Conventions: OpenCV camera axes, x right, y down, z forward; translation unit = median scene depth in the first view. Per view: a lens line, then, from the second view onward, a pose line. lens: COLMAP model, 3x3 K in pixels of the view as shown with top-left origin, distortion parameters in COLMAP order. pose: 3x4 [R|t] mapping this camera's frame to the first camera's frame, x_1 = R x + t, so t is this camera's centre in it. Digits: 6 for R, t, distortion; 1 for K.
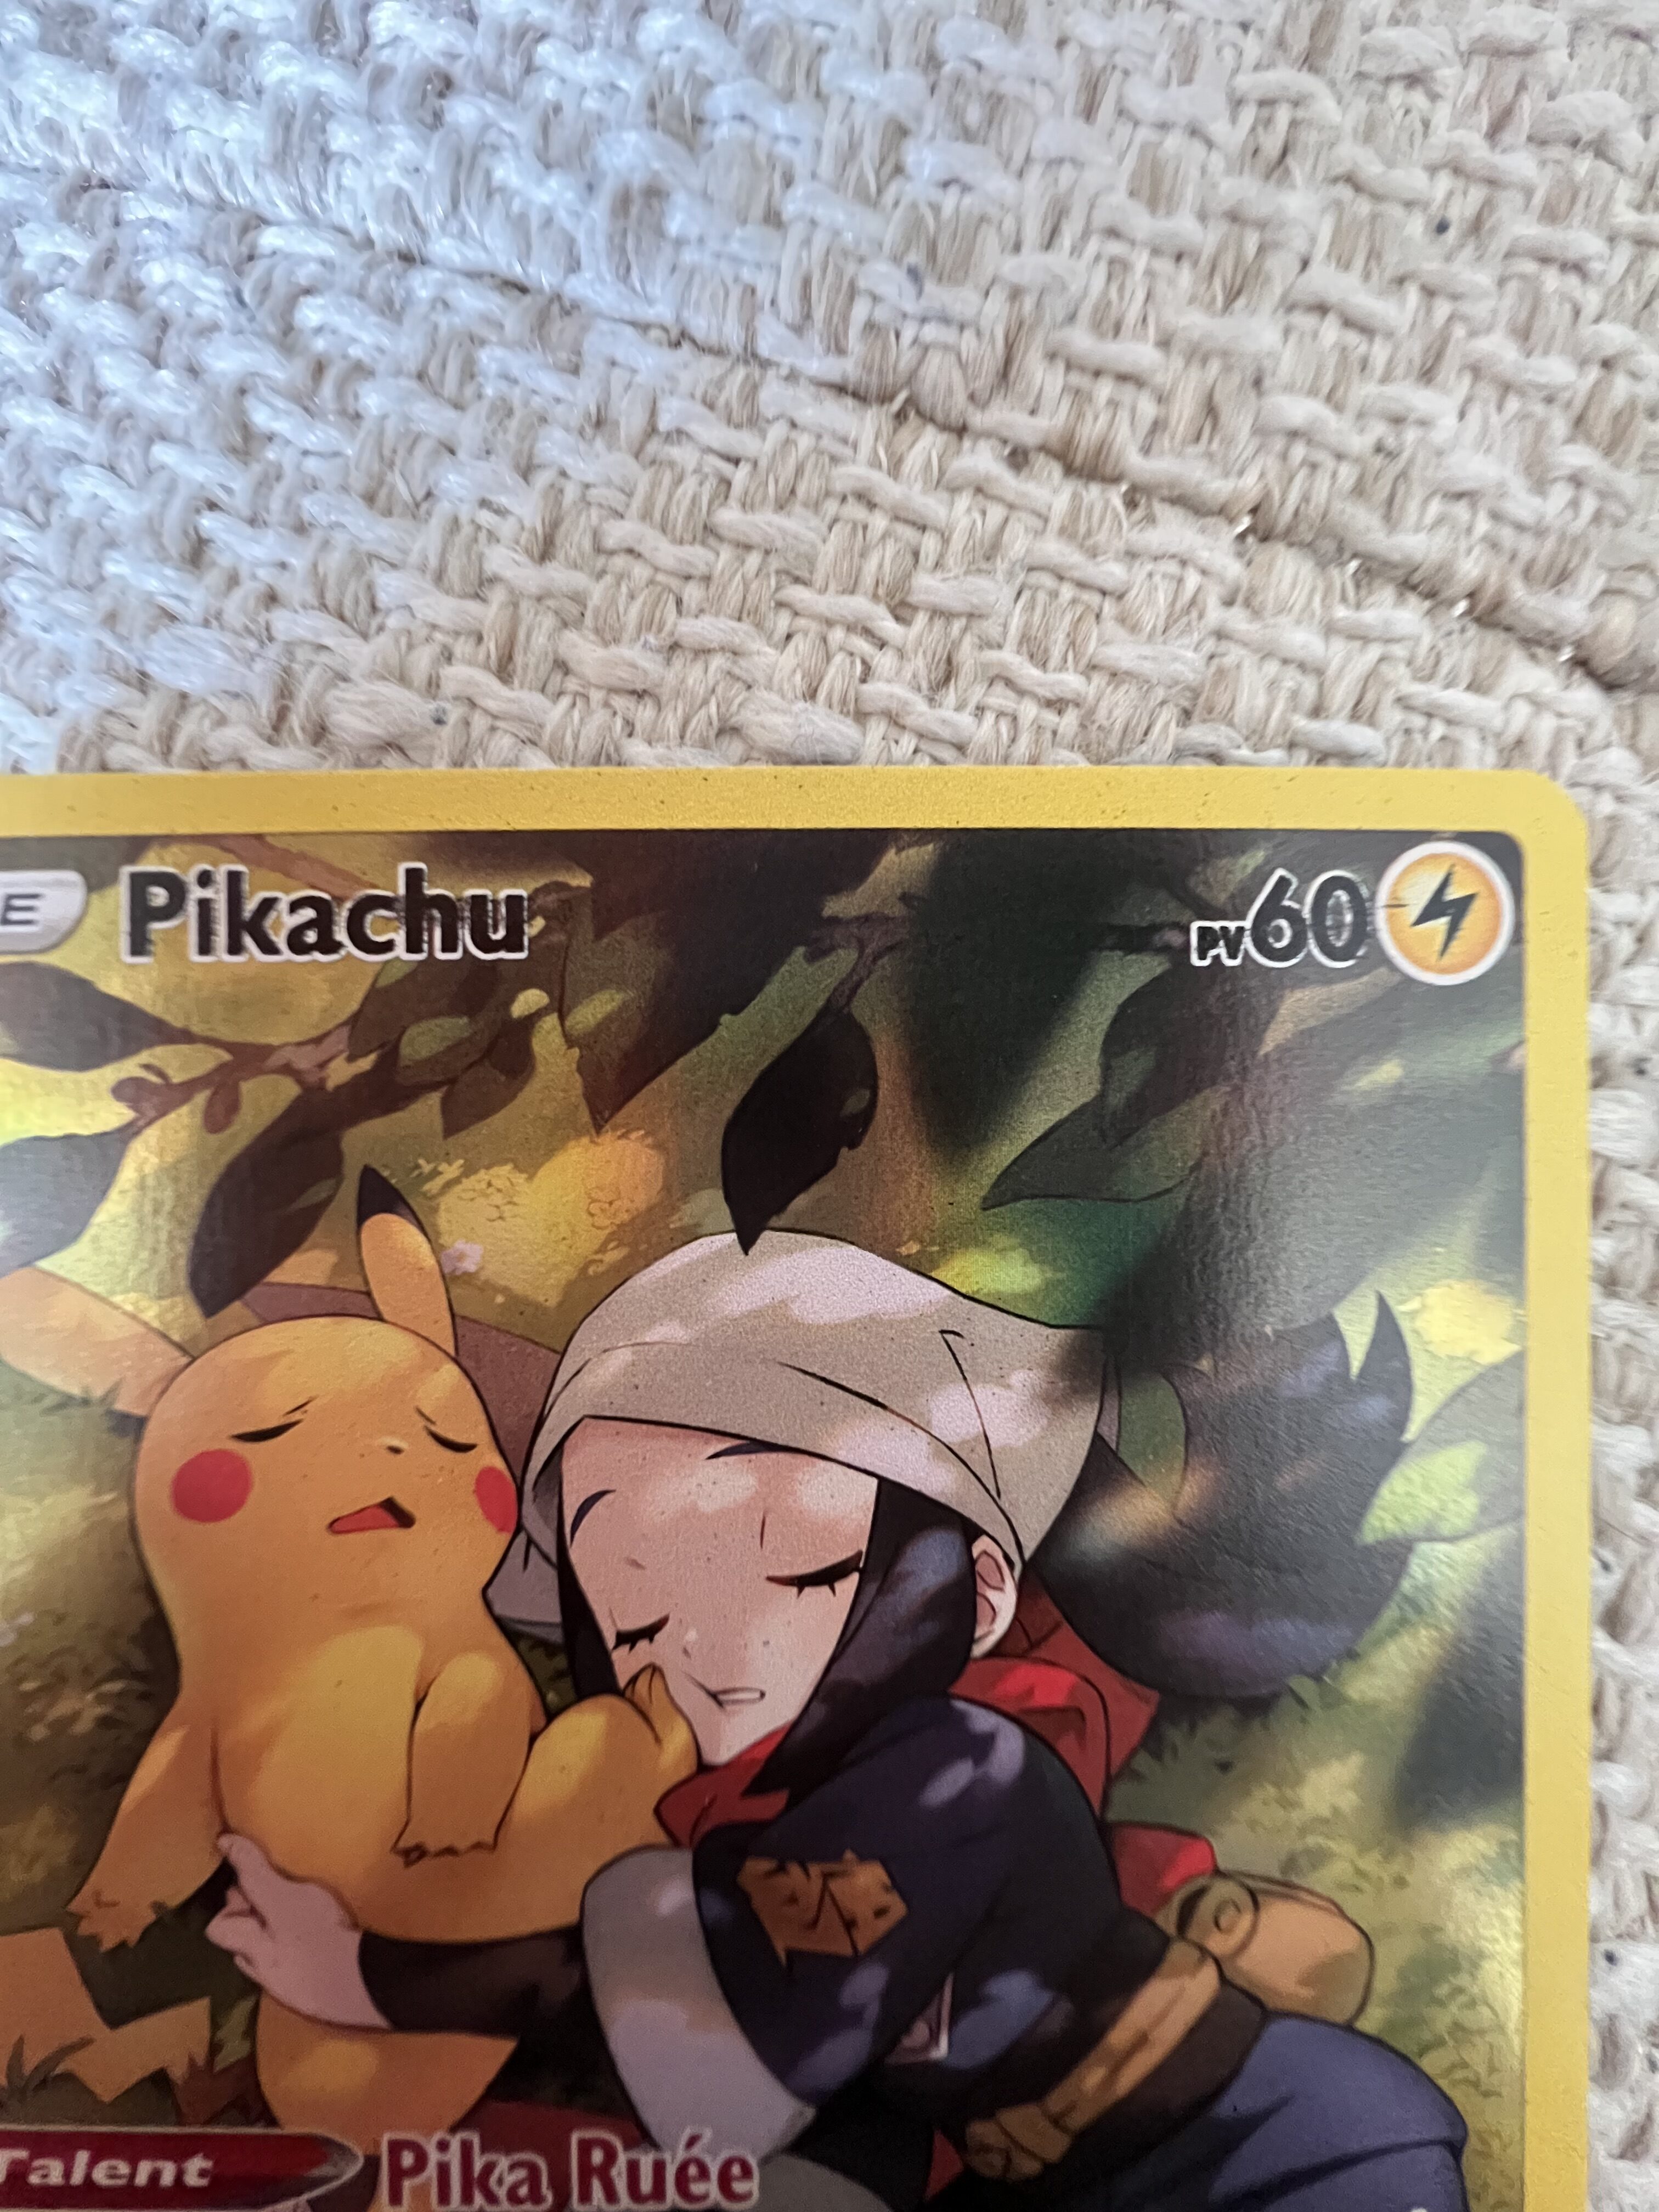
lens RADIAL K [[888.2, 0, 829.9], [0, 888.2, 1109.6], [0, 0, 1]] dist [-0.009751, 0.001996]
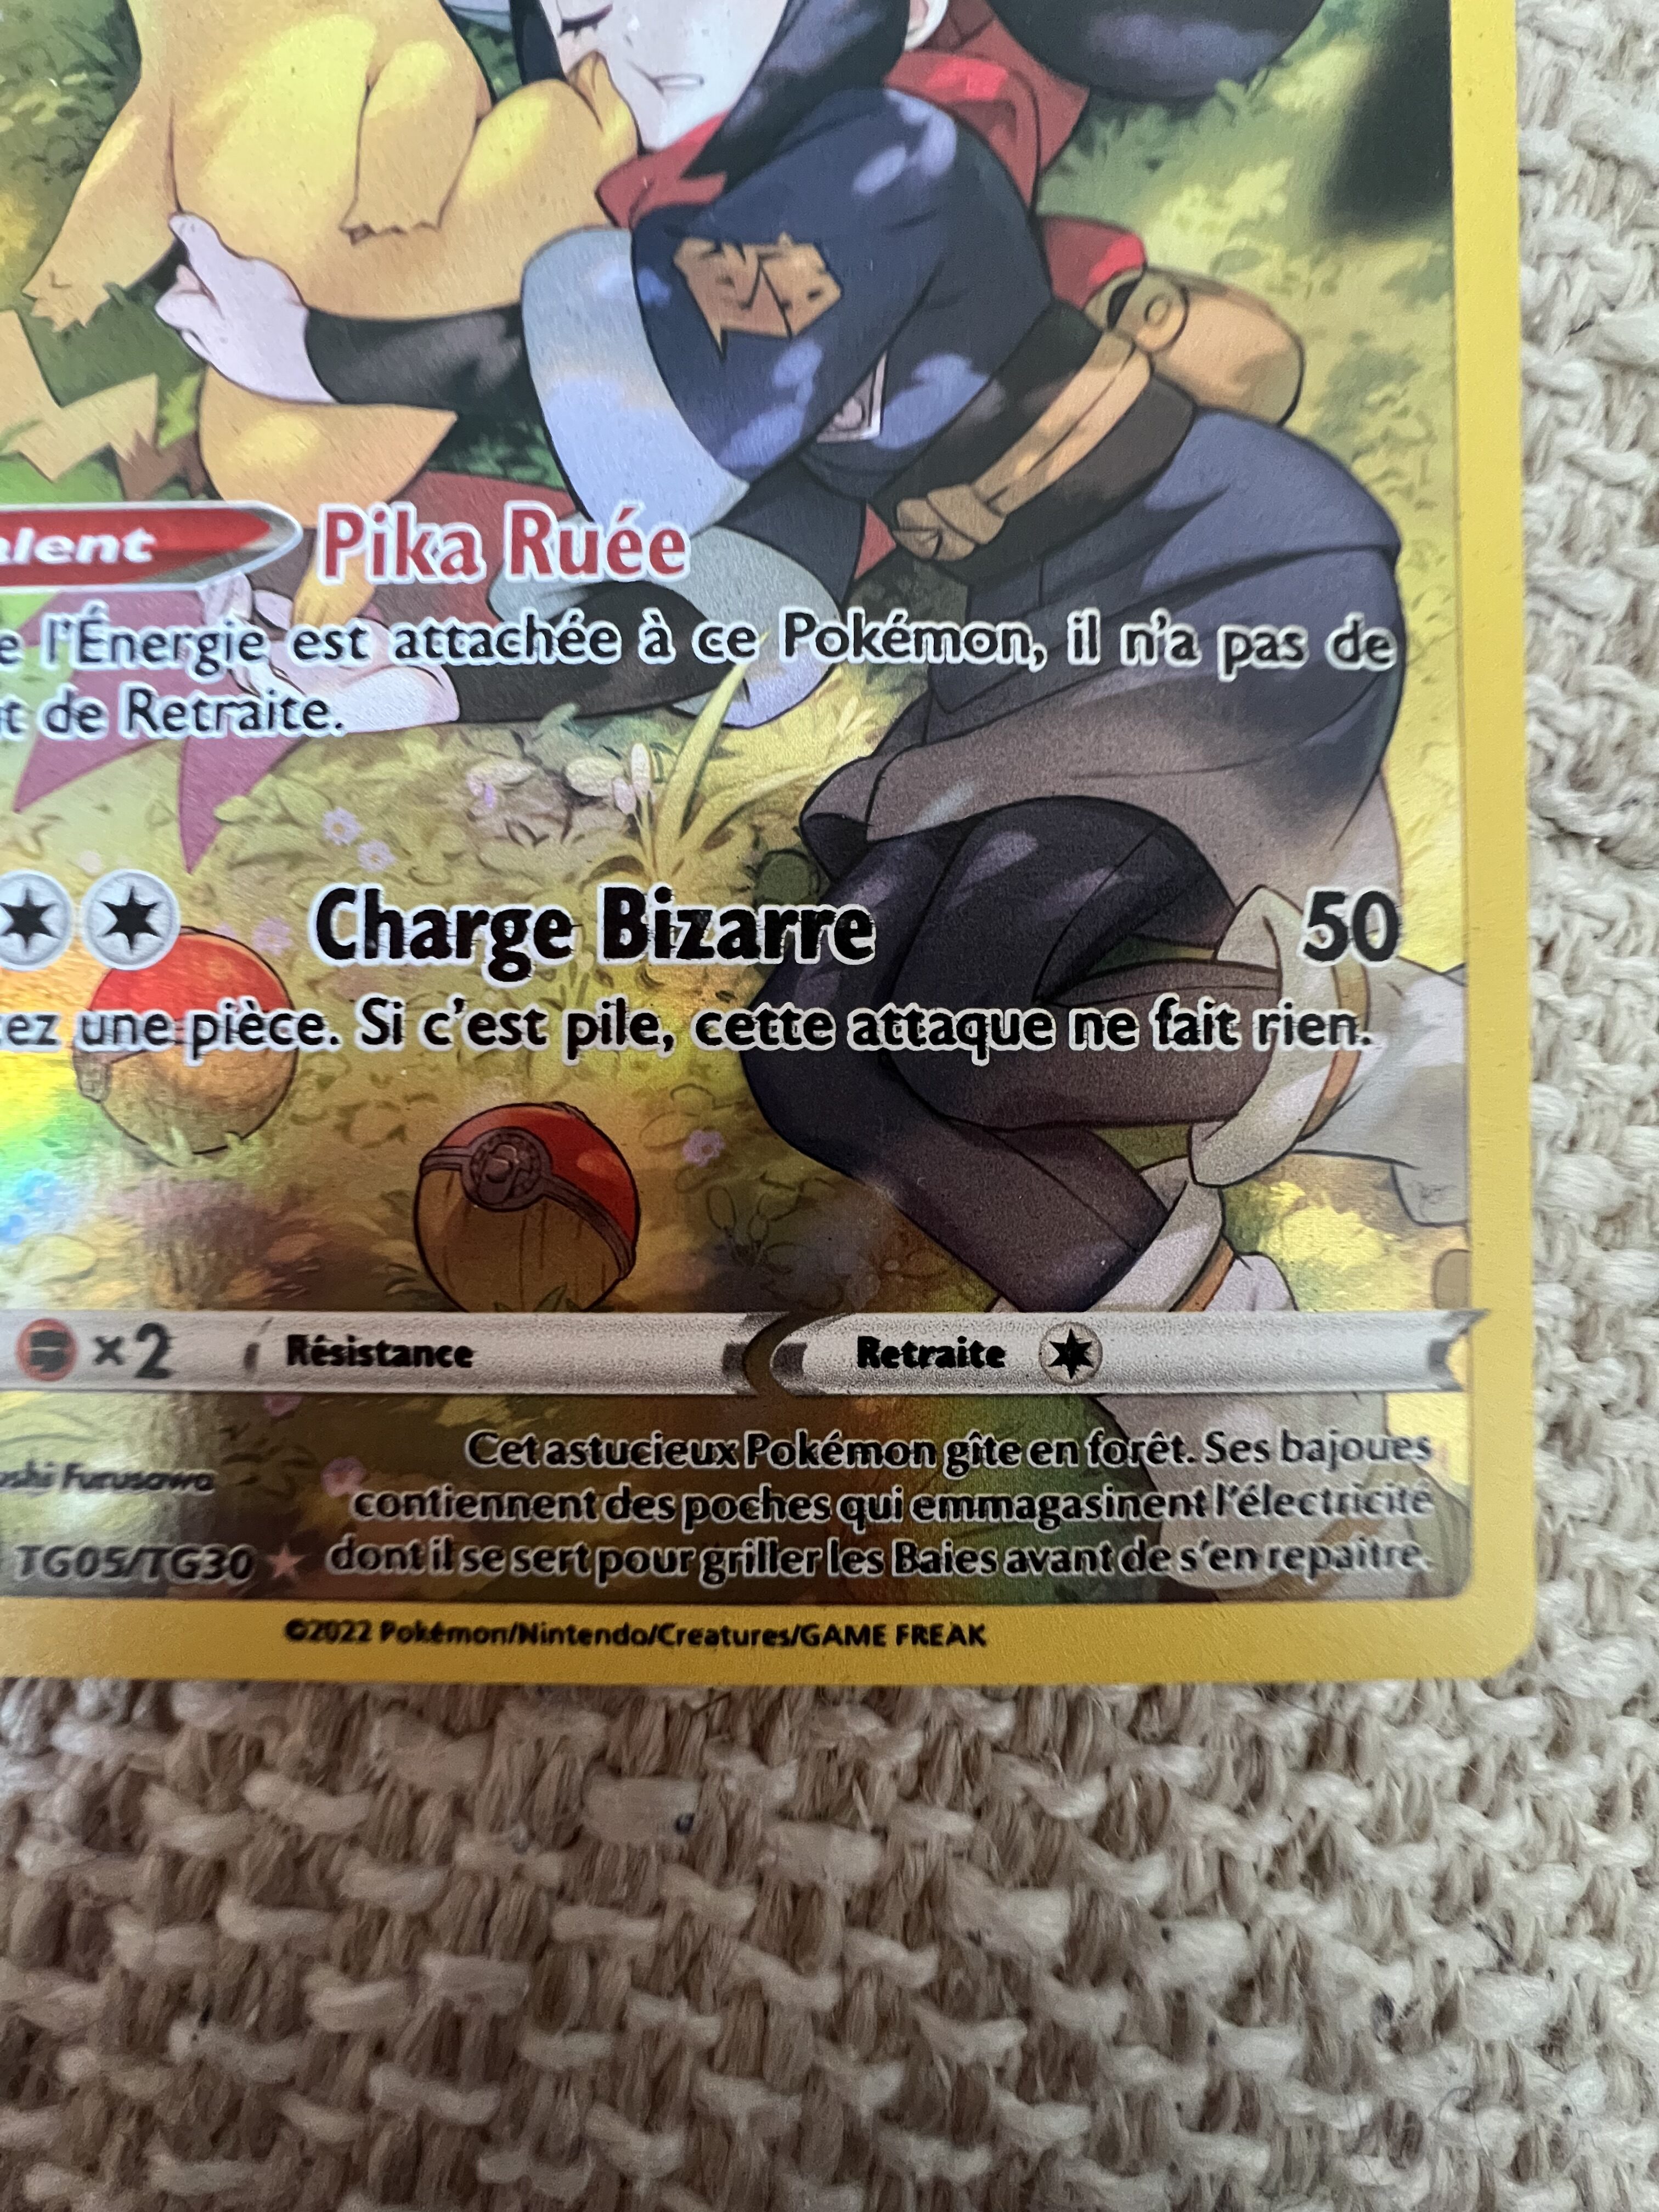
lens RADIAL K [[888.2, 0, 831.7], [0, 888.2, 1110.7], [0, 0, 1]] dist [-0.009751, 0.001996]
pose [[0.999884, 0.009162, -0.012171, 0.098869], [-0.009456, 0.999659, -0.024339, 1.879058], [0.011943, 0.024451, 0.999630, 0.006875]]
